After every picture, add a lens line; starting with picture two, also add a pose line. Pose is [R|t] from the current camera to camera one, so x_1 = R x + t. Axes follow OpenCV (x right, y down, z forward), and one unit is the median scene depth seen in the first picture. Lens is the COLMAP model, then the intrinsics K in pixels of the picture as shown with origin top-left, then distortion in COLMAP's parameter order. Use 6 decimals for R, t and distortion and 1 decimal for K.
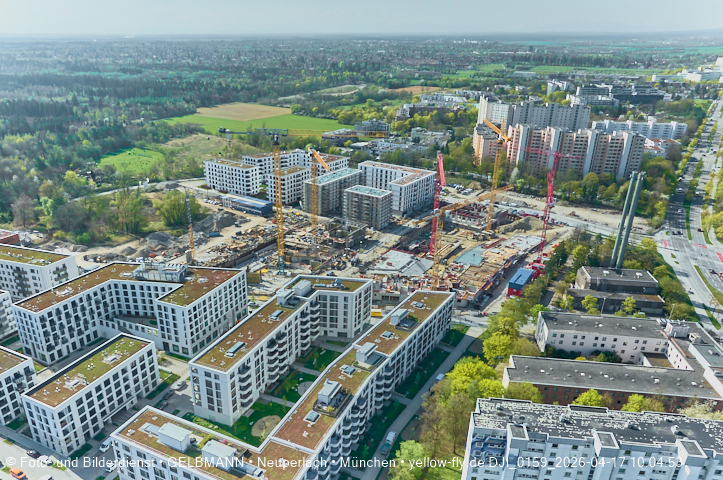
lens RADIAL K [[551.2, 0, 318.3], [0, 551.2, 300.8], [0, 0, 1]] dist [-0.020007, -0.000283]
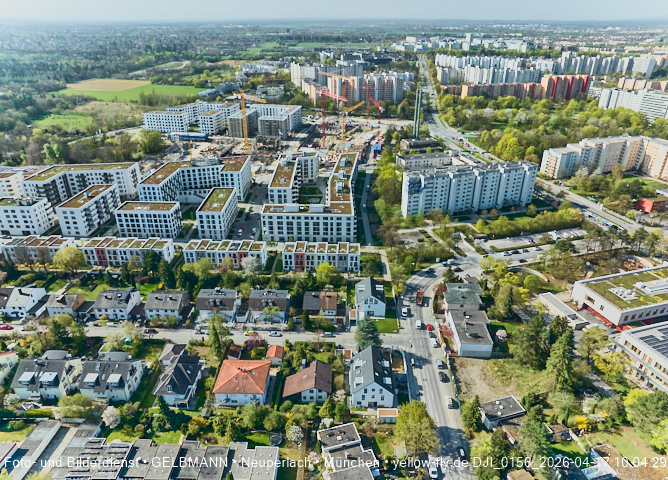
lens RADIAL K [[450.0, 0, 331.9], [0, 450.0, 243.1], [0, 0, 1]] dist [-0.037356, 0.032098]
pose [[0.900567, -0.194869, 0.388593, -0.339202], [0.190809, 0.980382, 0.049433, 0.132590], [-0.390602, 0.029629, 0.920083, -0.286853]]
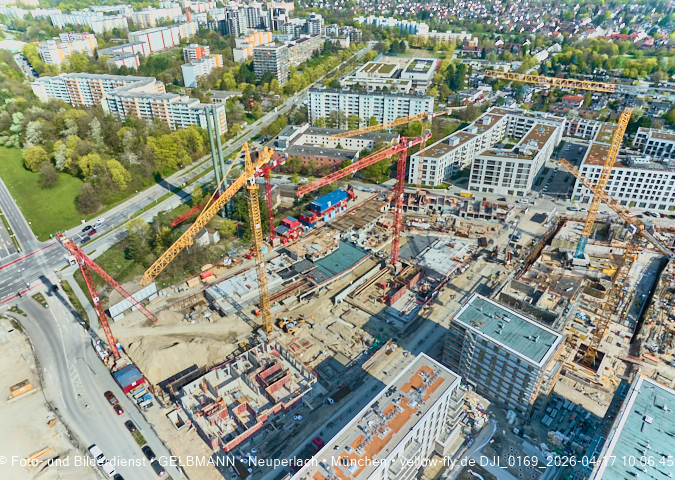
lens RADIAL K [[454.7, 0, 341.4], [0, 454.7, 248.0], [0, 0, 1]] dist [-0.037356, 0.032098]
pose [[-0.994211, -0.053782, 0.093013, 0.190768], [0.051122, 0.524632, 0.849793, -0.546170], [-0.094501, 0.849629, -0.518845, 1.133861]]
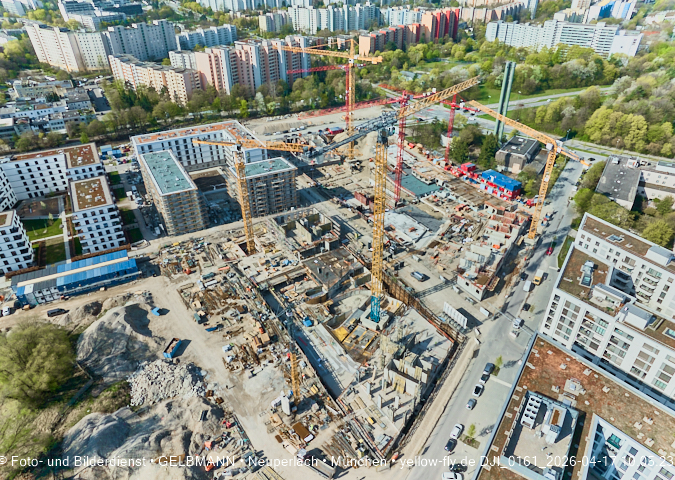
lens RADIAL K [[454.7, 0, 339.6], [0, 454.7, 248.1], [0, 0, 1]] dist [-0.037356, 0.032098]
pose [[0.412416, -0.512009, 0.753498, -0.383836], [0.406138, 0.843707, 0.351013, -0.277520], [-0.815454, 0.161261, 0.555905, 0.577450]]
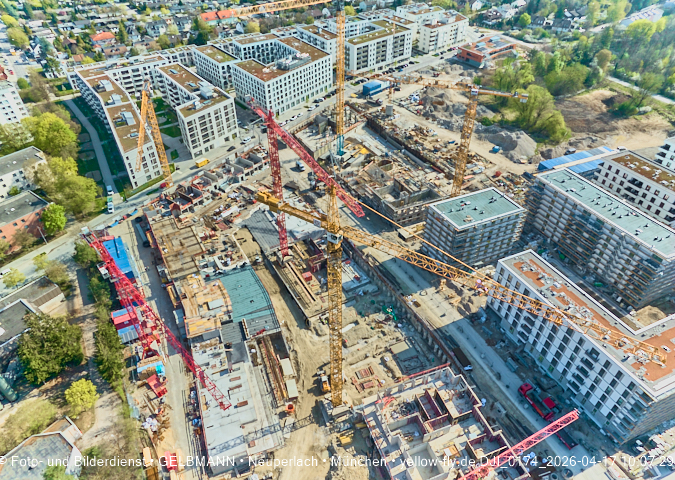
lens RADIAL K [[454.7, 0, 341.4], [0, 454.7, 245.1], [0, 0, 1]] dist [-0.037356, 0.032098]
pose [[-0.453181, 0.572291, -0.683454, 0.466409], [-0.390758, 0.561578, 0.729341, -0.442412], [0.801208, 0.597589, -0.030869, 0.917975]]
